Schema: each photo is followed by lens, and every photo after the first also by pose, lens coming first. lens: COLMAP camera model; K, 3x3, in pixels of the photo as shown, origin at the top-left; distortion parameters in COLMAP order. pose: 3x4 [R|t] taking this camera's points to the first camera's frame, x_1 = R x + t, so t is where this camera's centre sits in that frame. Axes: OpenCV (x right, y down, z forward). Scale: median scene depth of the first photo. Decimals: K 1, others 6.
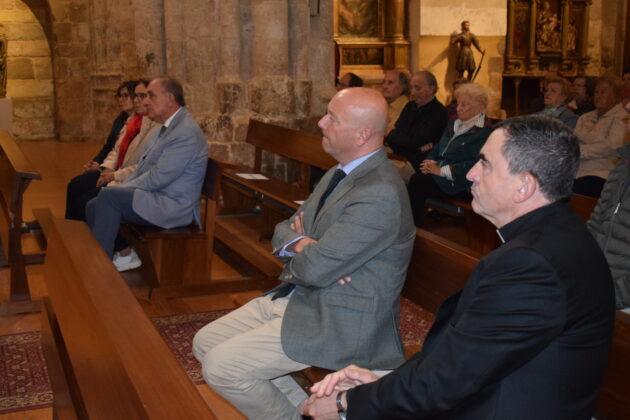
lens RADIAL K [[845.3, 0, 314.4], [0, 845.3, 209.6], [0, 0, 1]] dist [-0.057672, 0.000000]
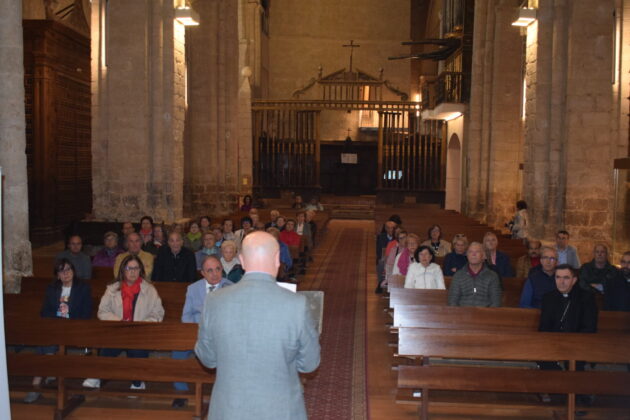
lens RADIAL K [[747.7, 0, 315.4], [0, 747.7, 208.4], [0, 0, 1]] dist [-0.062017, 0.000000]
pose [[0.449414, -0.036182, 0.892590, -0.407995], [0.145876, 0.988740, -0.033368, -0.050609], [-0.881333, 0.145203, 0.449632, 0.047959]]
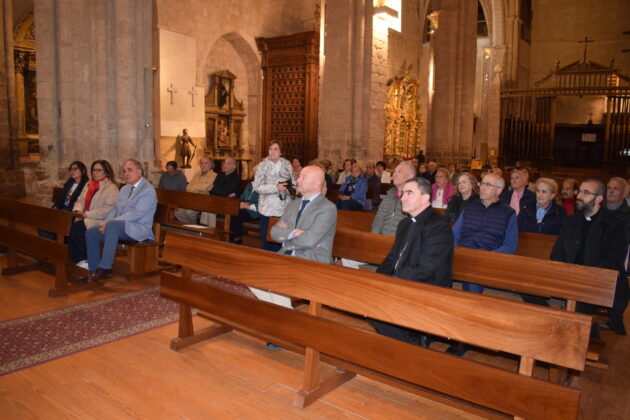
lens RADIAL K [[488.0, 0, 315.1], [0, 488.0, 212.3], [0, 0, 1]] dist [-0.092111, 0.011605]
pose [[0.864286, -0.037798, 0.501578, -0.109023], [0.060970, 0.997692, -0.029876, 0.004228], [-0.499291, 0.056402, 0.864596, -0.035622]]
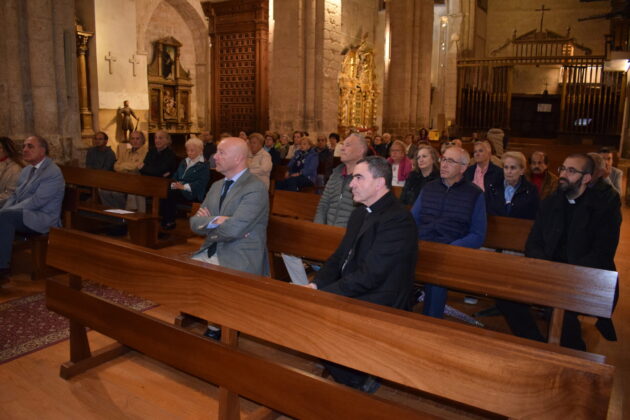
lens RADIAL K [[488.0, 0, 314.6], [0, 488.0, 213.9], [0, 0, 1]] dist [-0.092111, 0.011605]
pose [[0.818666, -0.085969, 0.567799, -0.076406], [0.079951, 0.996165, 0.035551, -0.001093], [-0.568678, 0.016292, 0.822399, -0.004380]]
